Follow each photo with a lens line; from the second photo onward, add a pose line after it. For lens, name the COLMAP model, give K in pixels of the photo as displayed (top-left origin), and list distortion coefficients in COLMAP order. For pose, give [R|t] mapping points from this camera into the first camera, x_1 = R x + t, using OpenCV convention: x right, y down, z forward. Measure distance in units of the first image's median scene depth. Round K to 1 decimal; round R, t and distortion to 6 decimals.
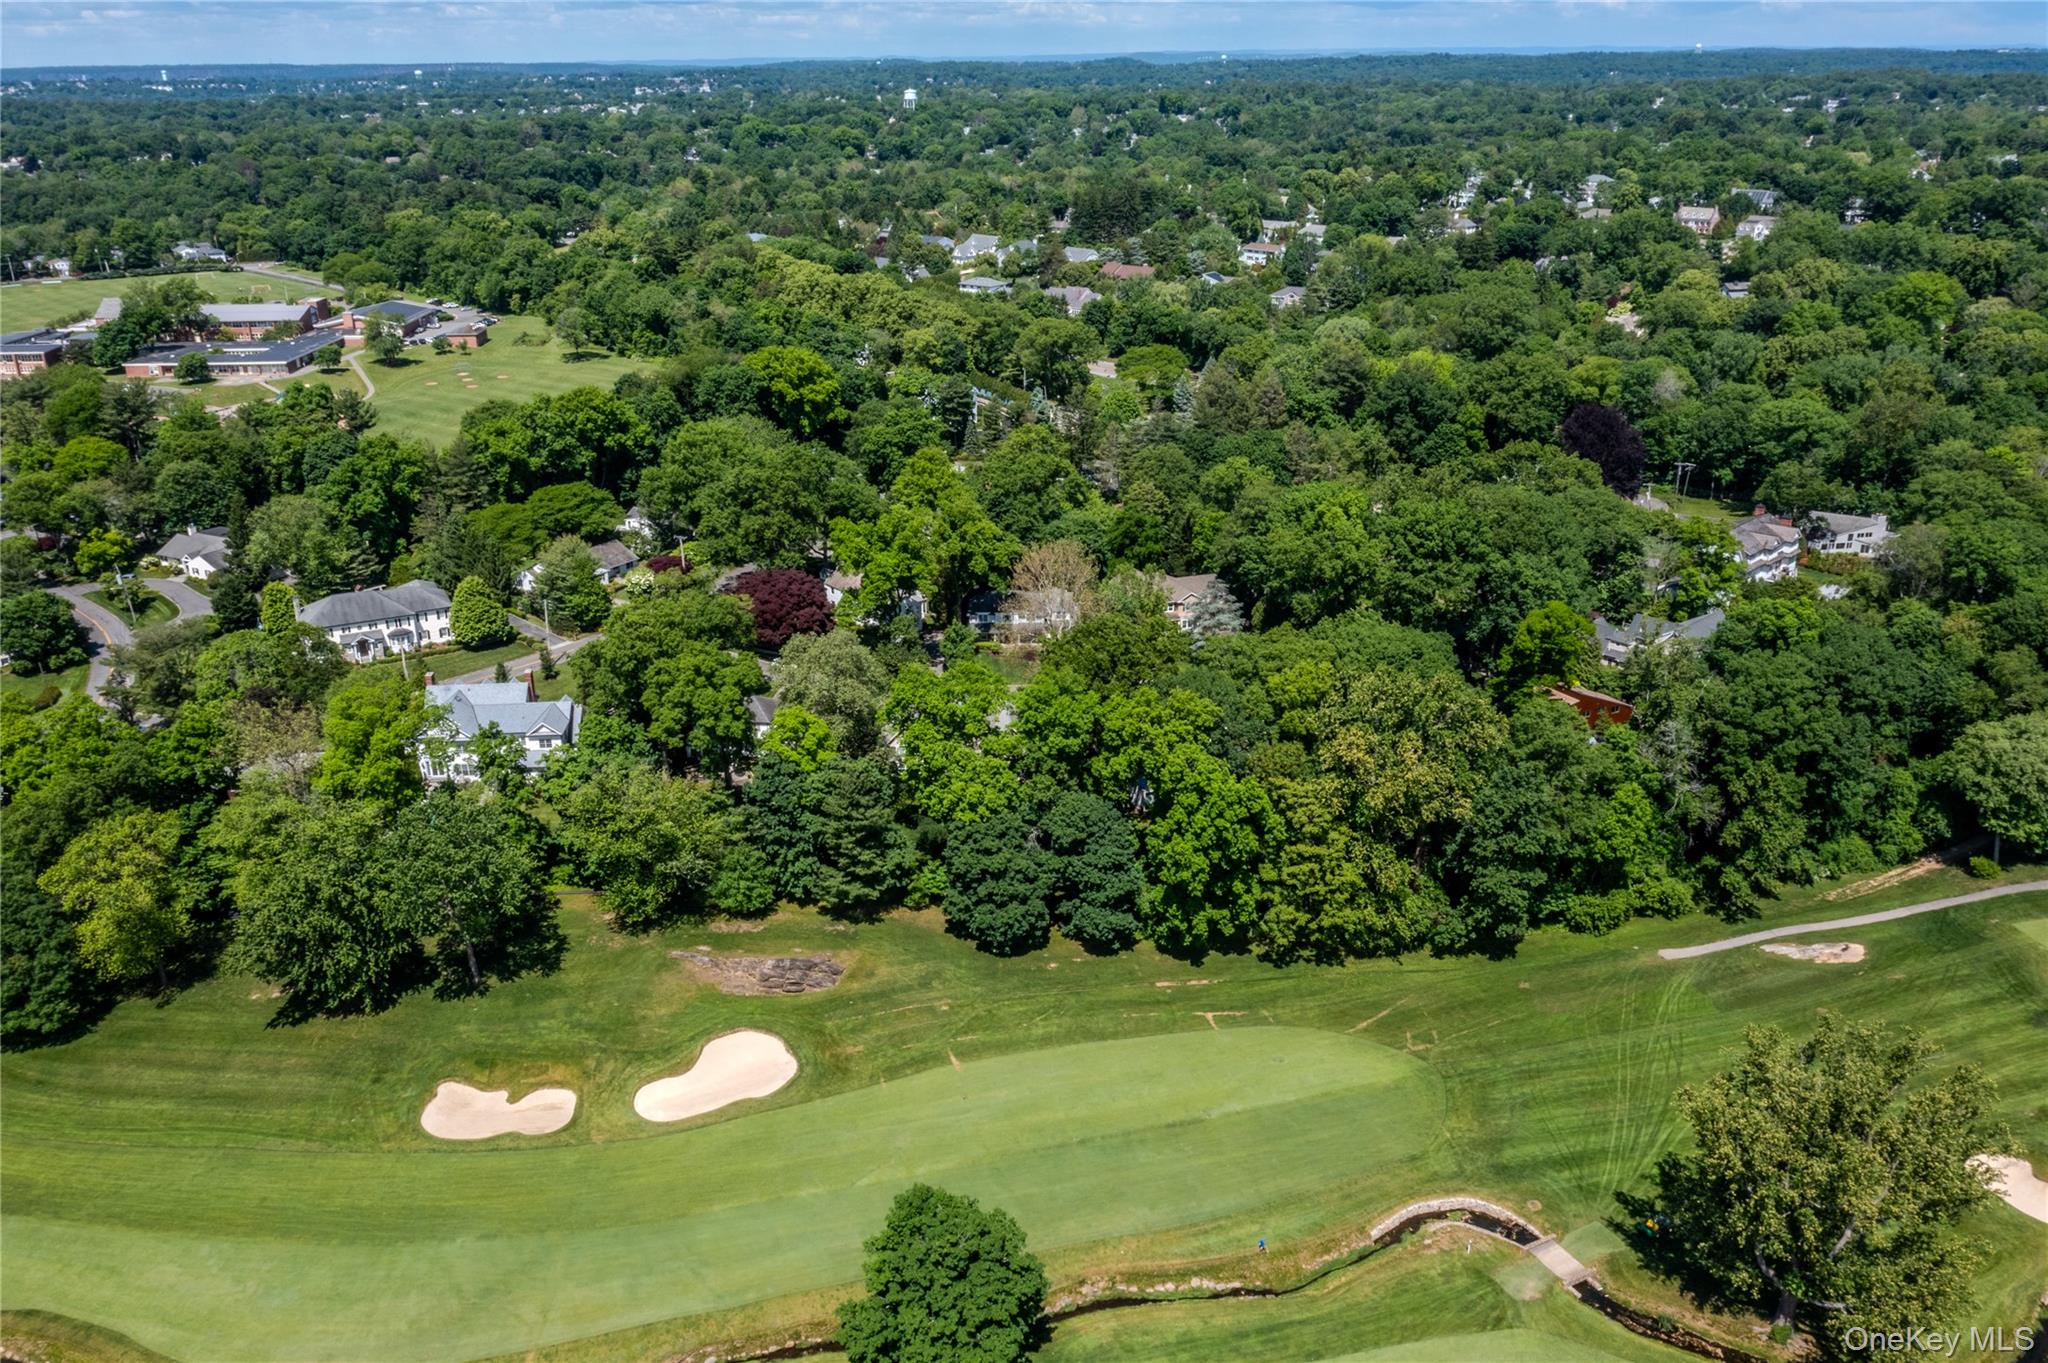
lens RADIAL K [[1588.5, 0, 1026.2], [0, 1588.5, 691.8], [0, 0, 1]] dist [-0.005020, -0.009123]
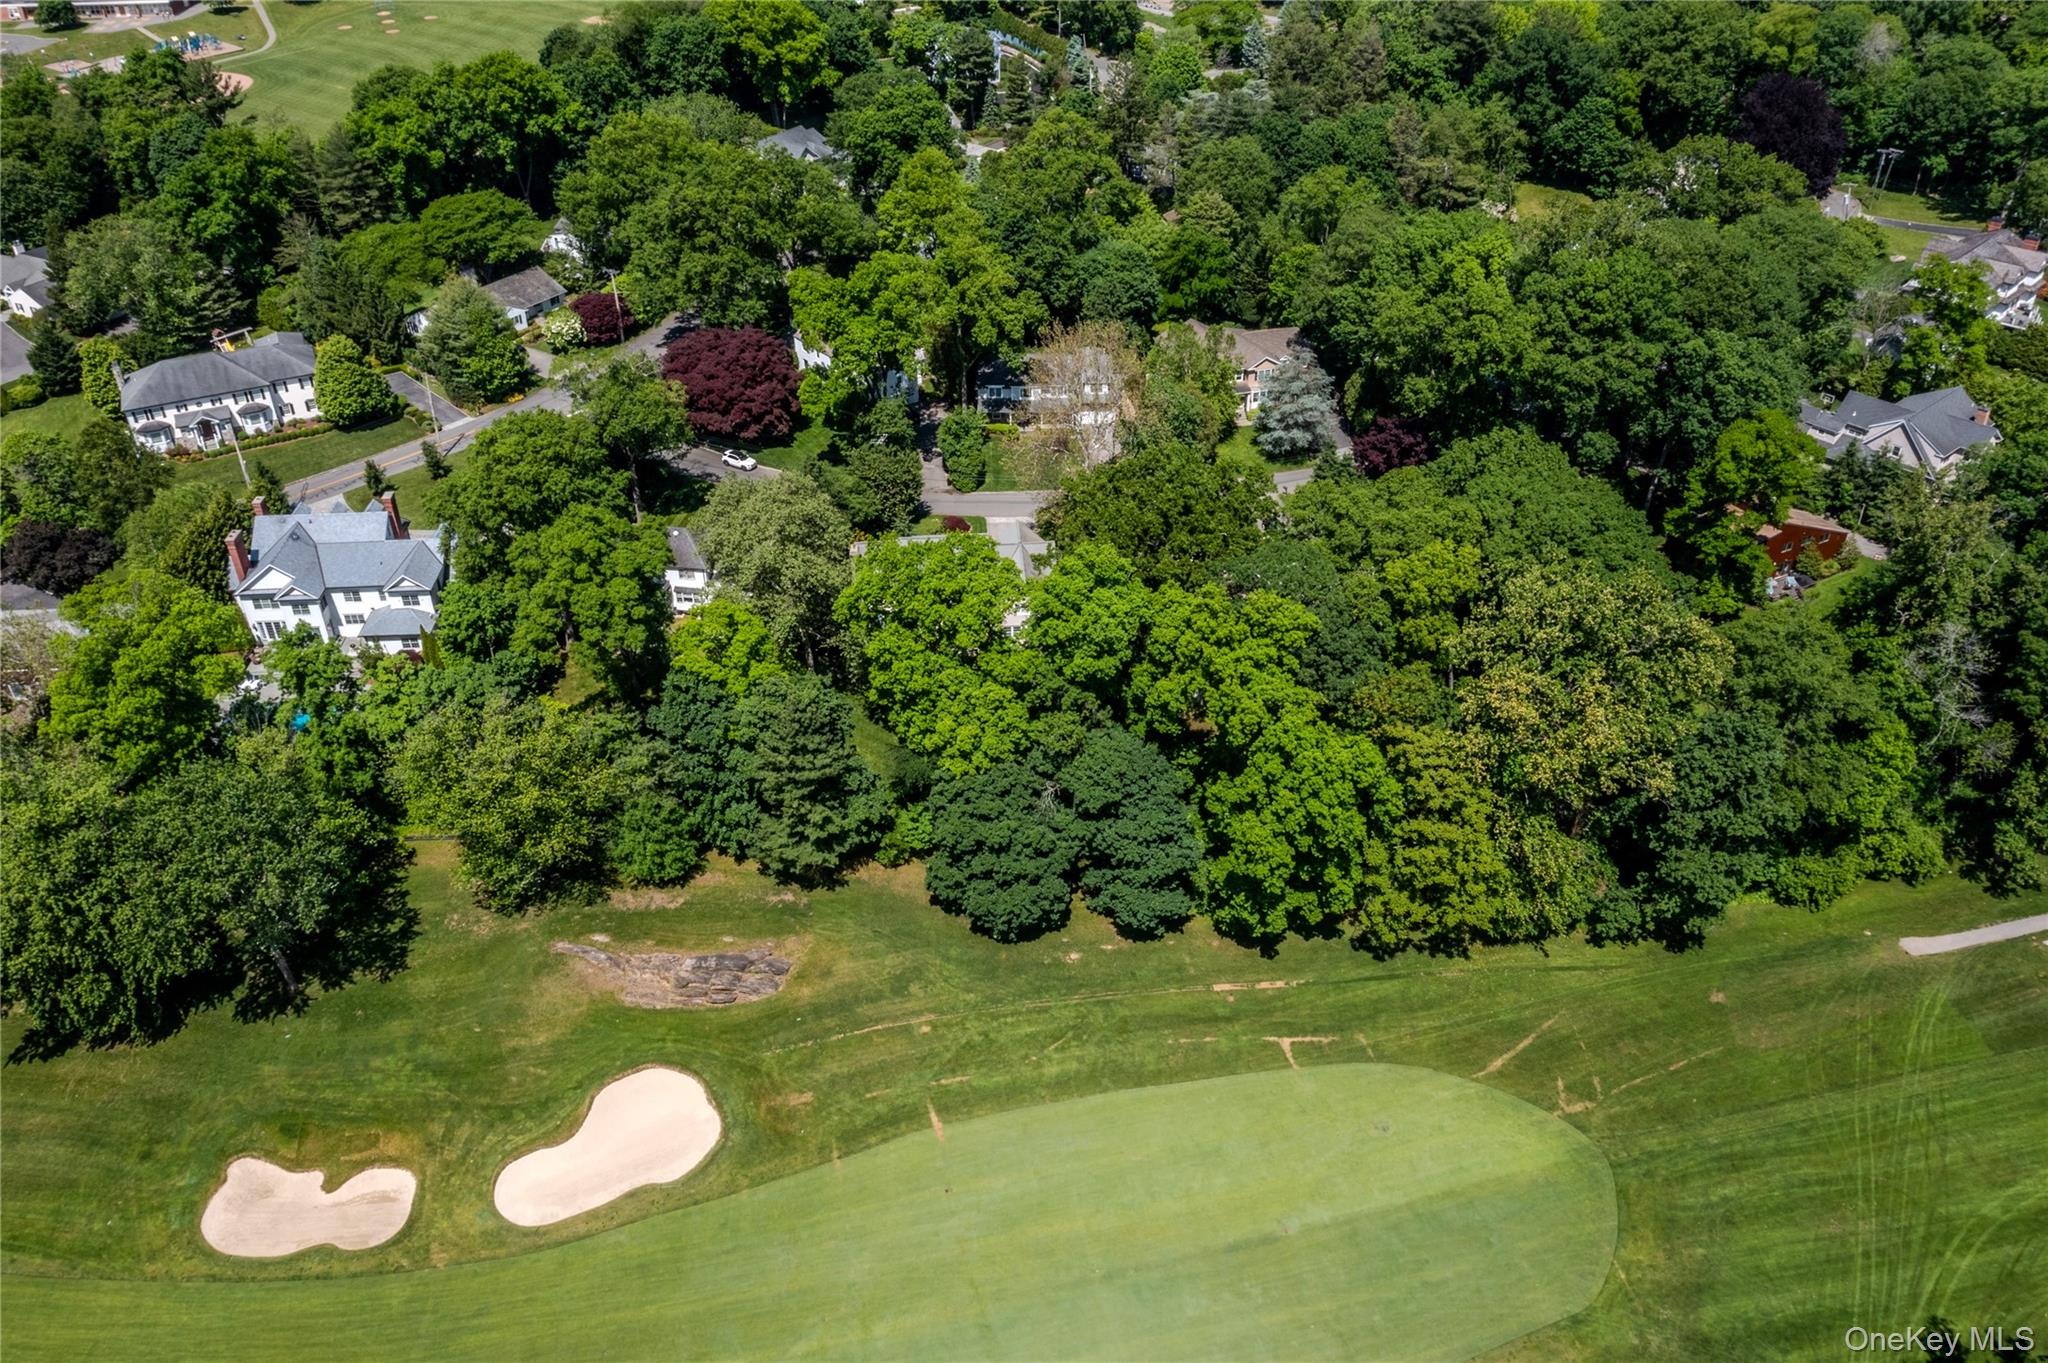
lens RADIAL K [[1588.5, 0, 1022.4], [0, 1588.5, 667.5], [0, 0, 1]] dist [-0.005020, -0.009123]
pose [[0.999609, 0.010005, -0.026113, 0.010430], [-0.004031, 0.975603, 0.219507, -0.117987], [0.027672, -0.219316, 0.975261, 0.298563]]
